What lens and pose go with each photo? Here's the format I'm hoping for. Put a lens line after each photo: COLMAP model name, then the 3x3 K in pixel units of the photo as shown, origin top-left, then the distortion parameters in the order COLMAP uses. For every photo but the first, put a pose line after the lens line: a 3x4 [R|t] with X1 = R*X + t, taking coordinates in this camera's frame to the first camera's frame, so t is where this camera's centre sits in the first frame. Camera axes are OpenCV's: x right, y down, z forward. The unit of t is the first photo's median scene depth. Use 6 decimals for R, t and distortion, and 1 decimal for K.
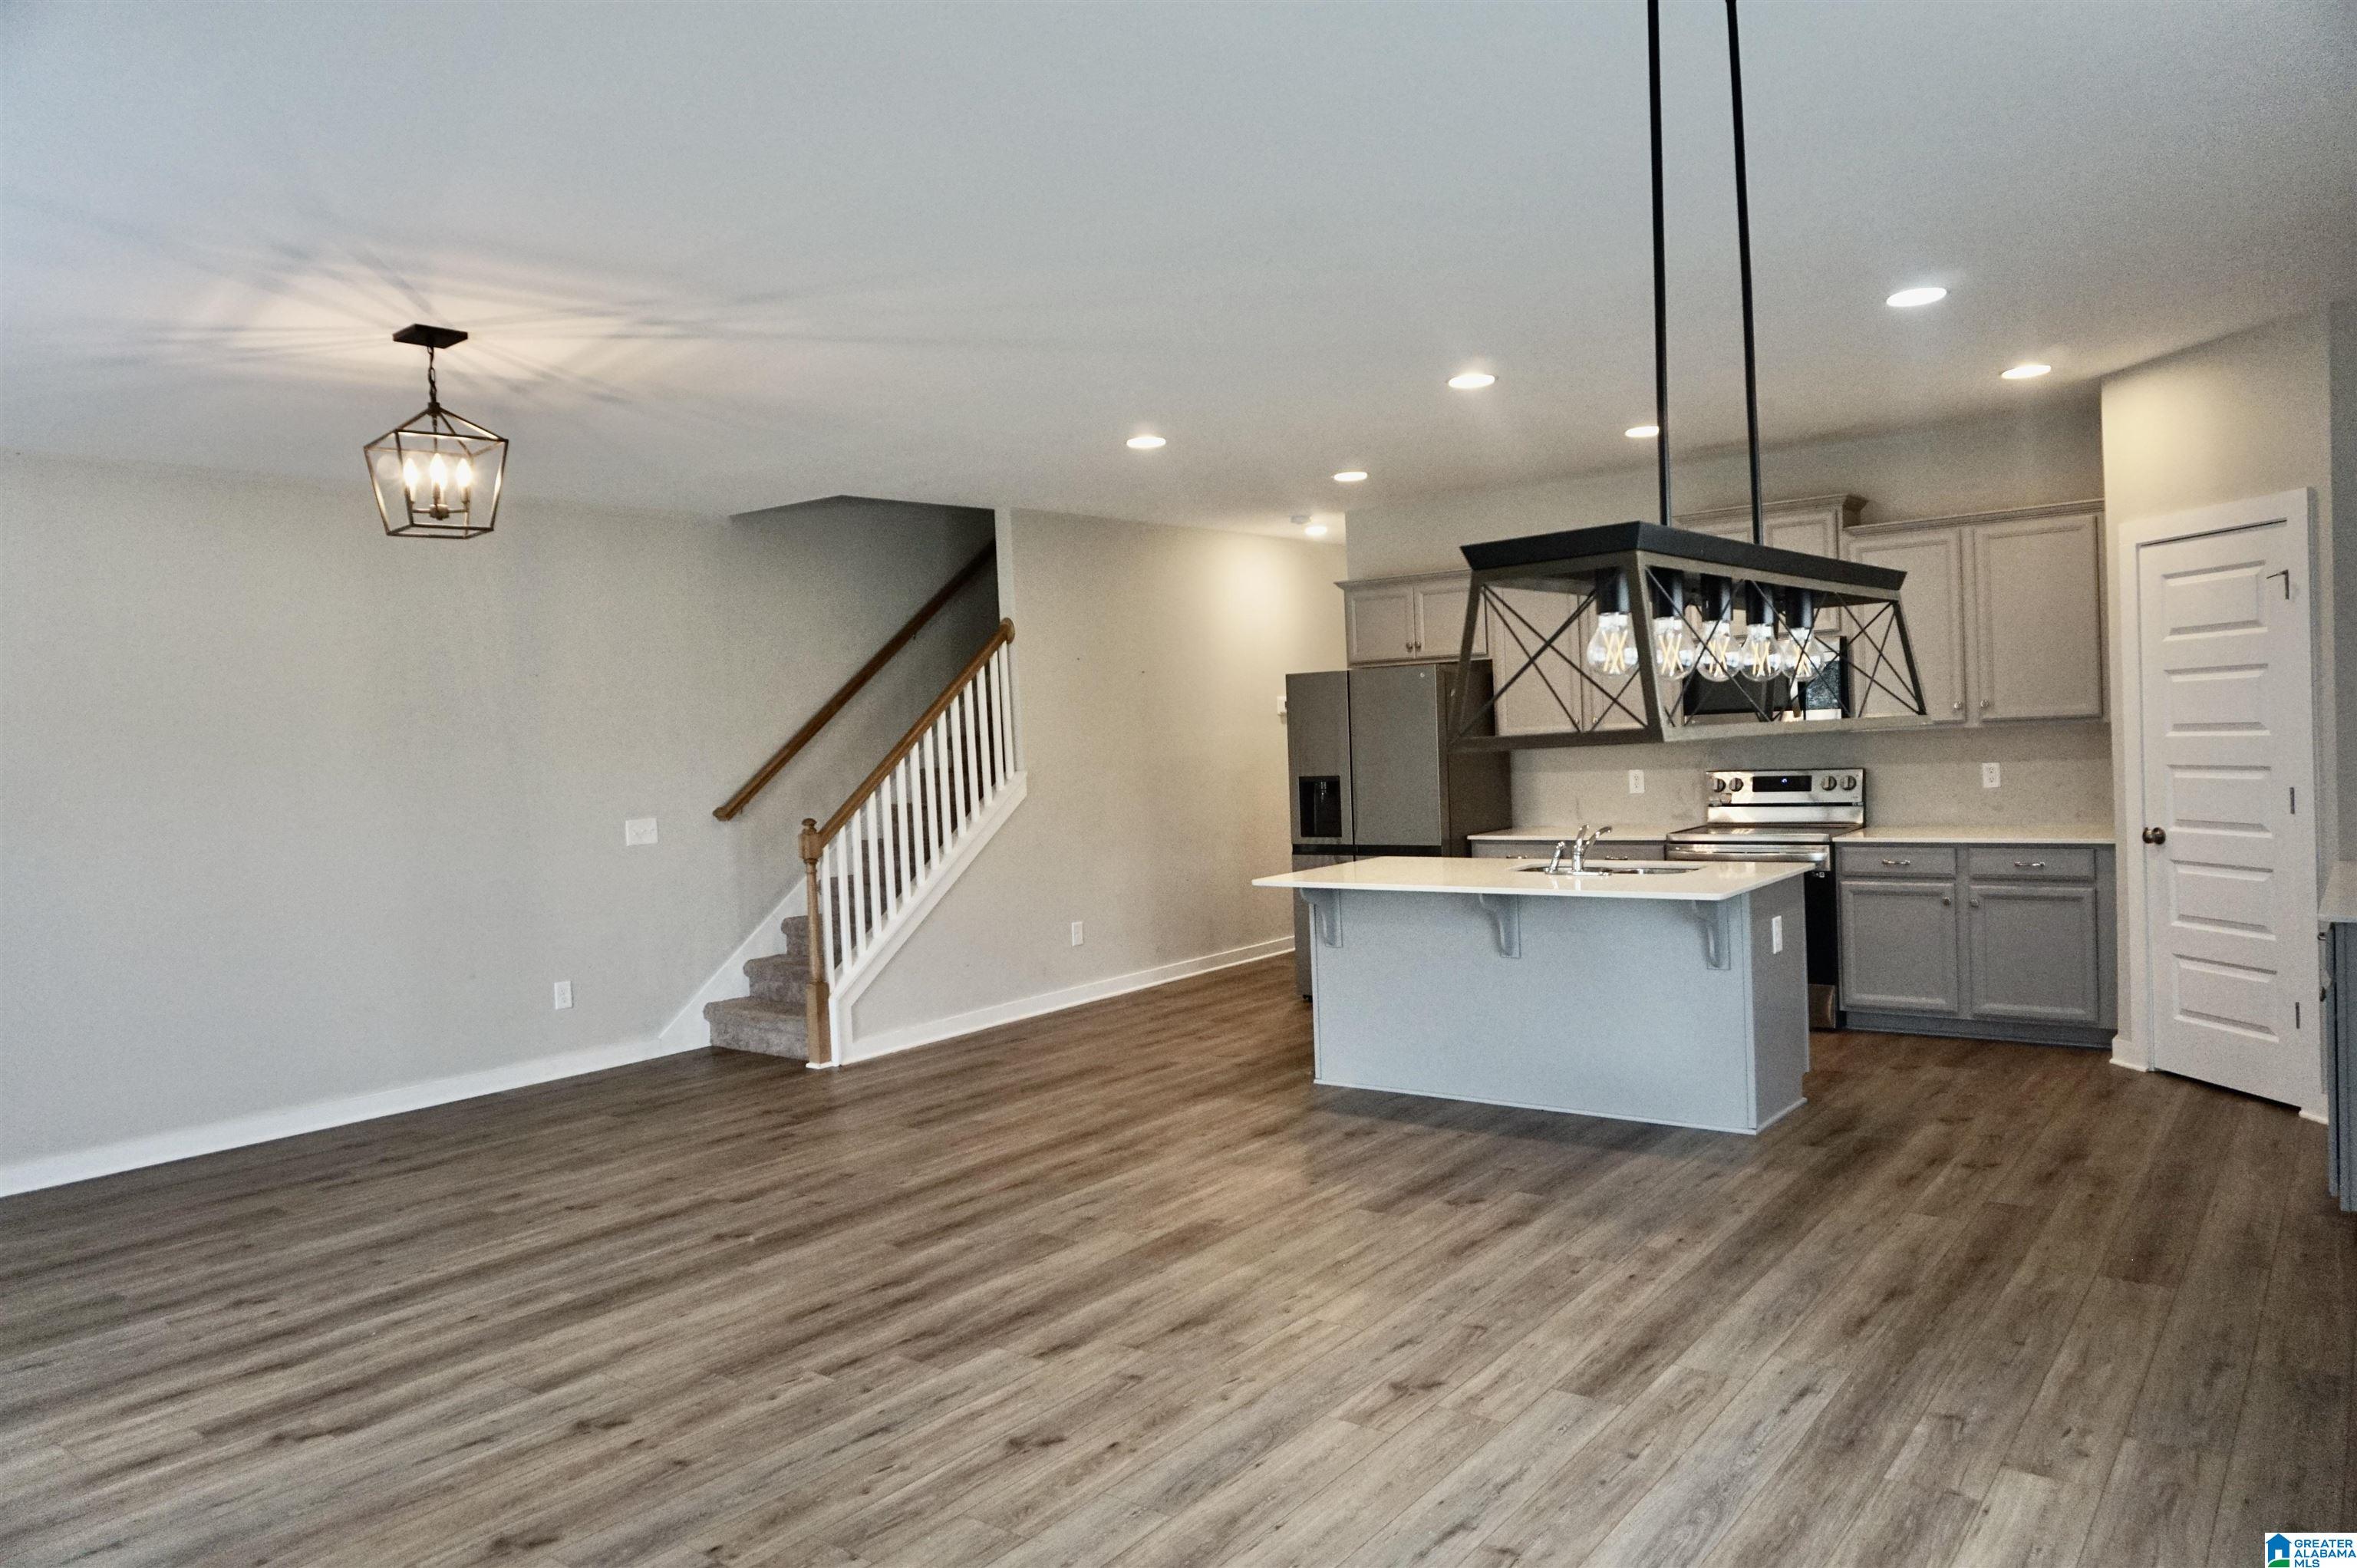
lens RADIAL K [[1578.9, 0, 1172.3], [0, 1578.9, 774.4], [0, 0, 1]] dist [-0.031363, 0.004953]
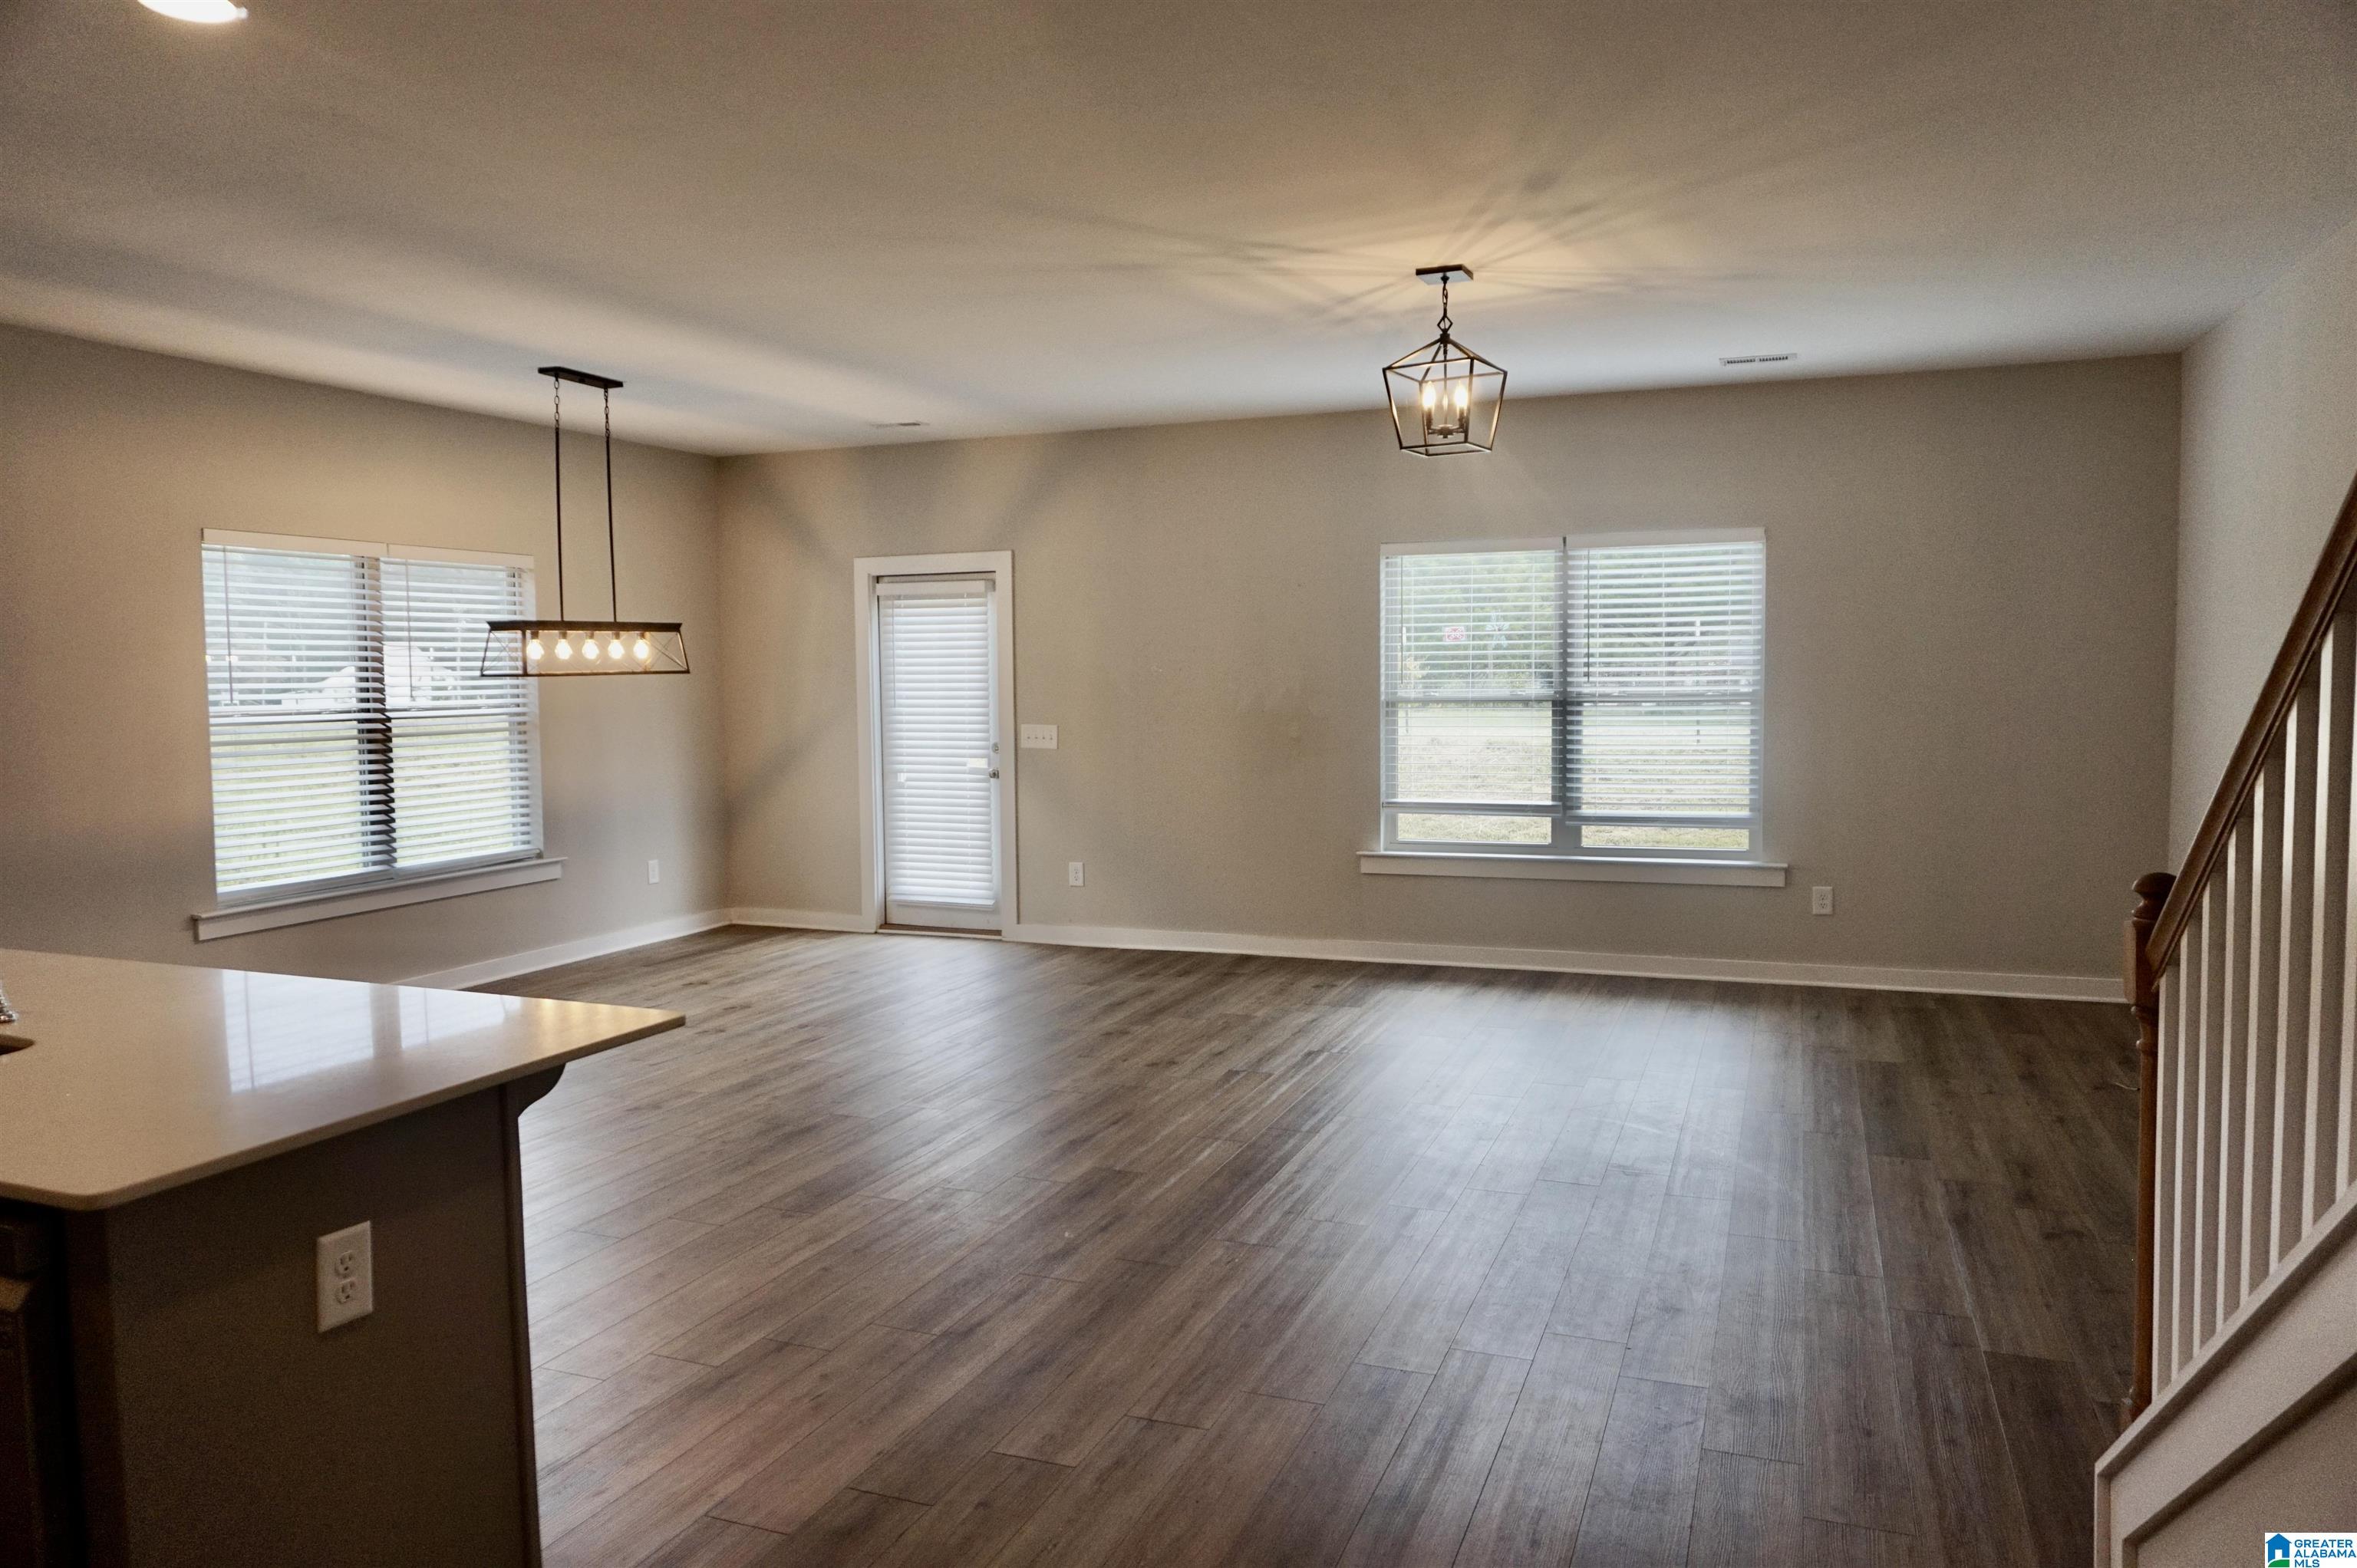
lens RADIAL K [[1578.9, 0, 1165.5], [0, 1578.9, 780.6], [0, 0, 1]] dist [-0.031363, 0.004953]
pose [[-0.959855, 0.075179, -0.270235, 0.044025], [0.047697, 0.993128, 0.106870, -0.047145], [0.276412, 0.089690, -0.956845, 1.890886]]
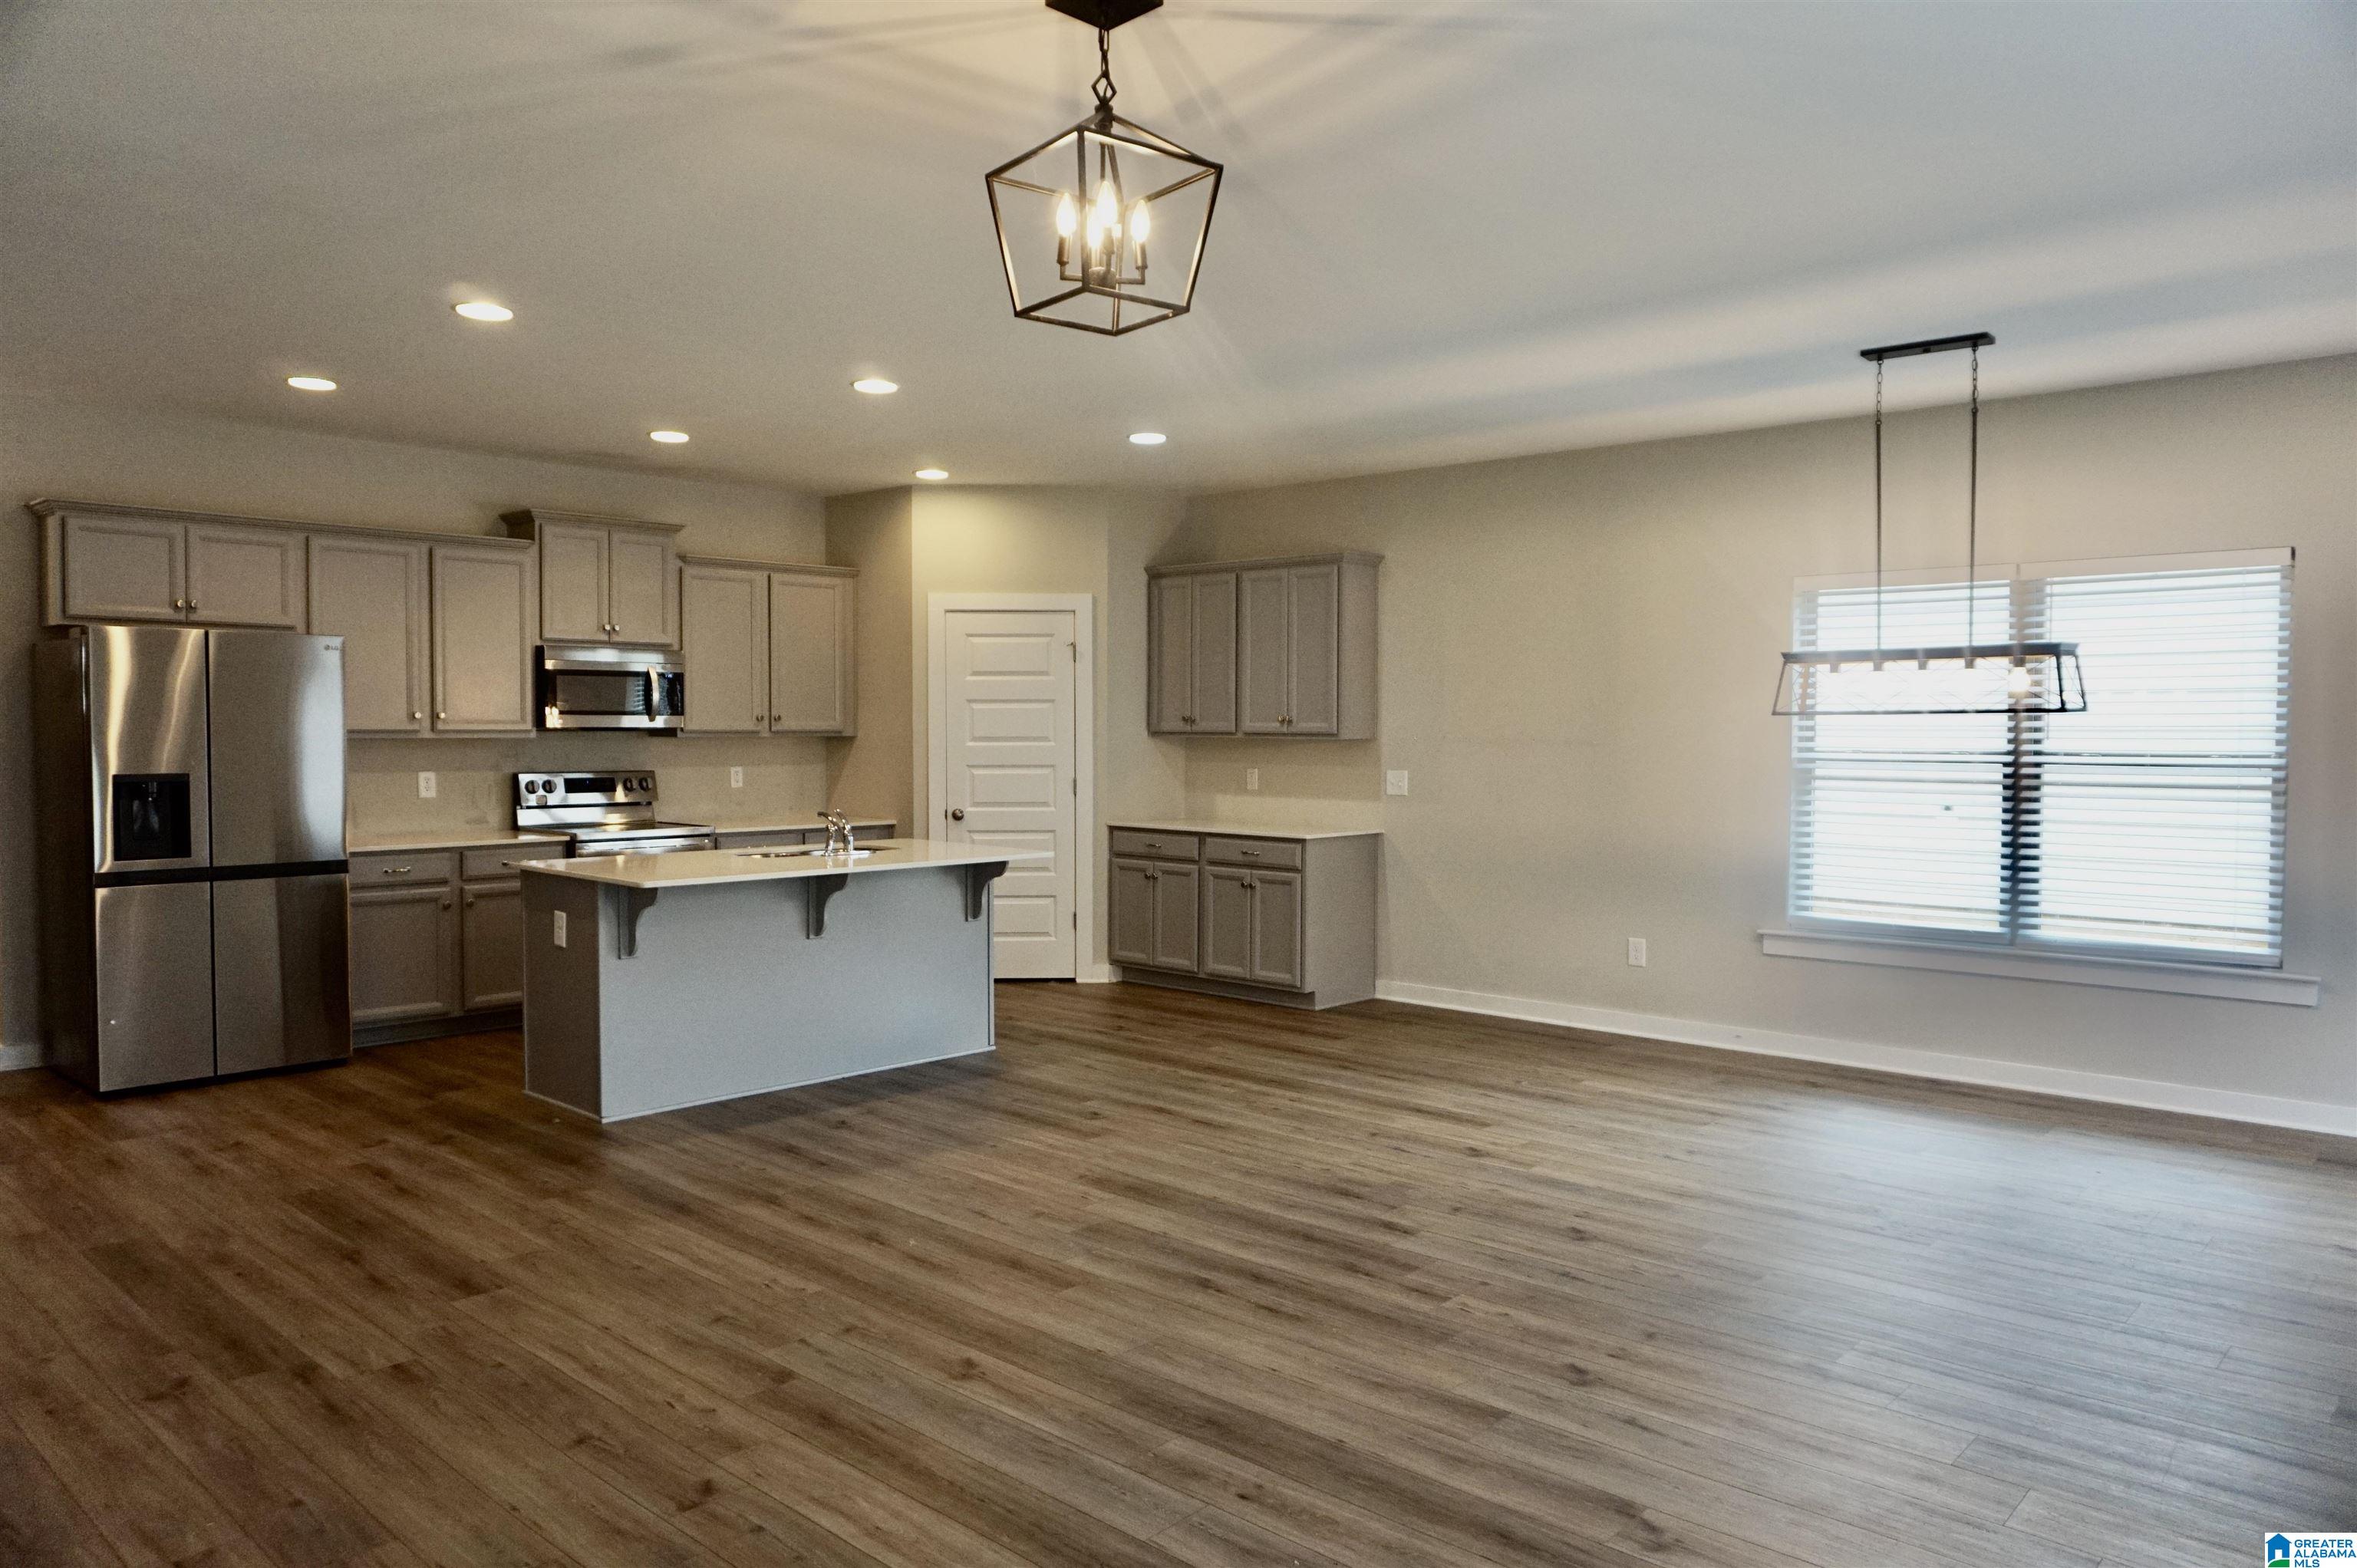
lens RADIAL K [[1578.9, 0, 1163.9], [0, 1578.9, 782.1], [0, 0, 1]] dist [-0.031363, 0.004953]
pose [[0.080737, 0.008061, 0.996703, -1.006627], [0.017249, 0.999806, -0.009484, 0.033916], [-0.996586, 0.017957, 0.080582, 0.859105]]
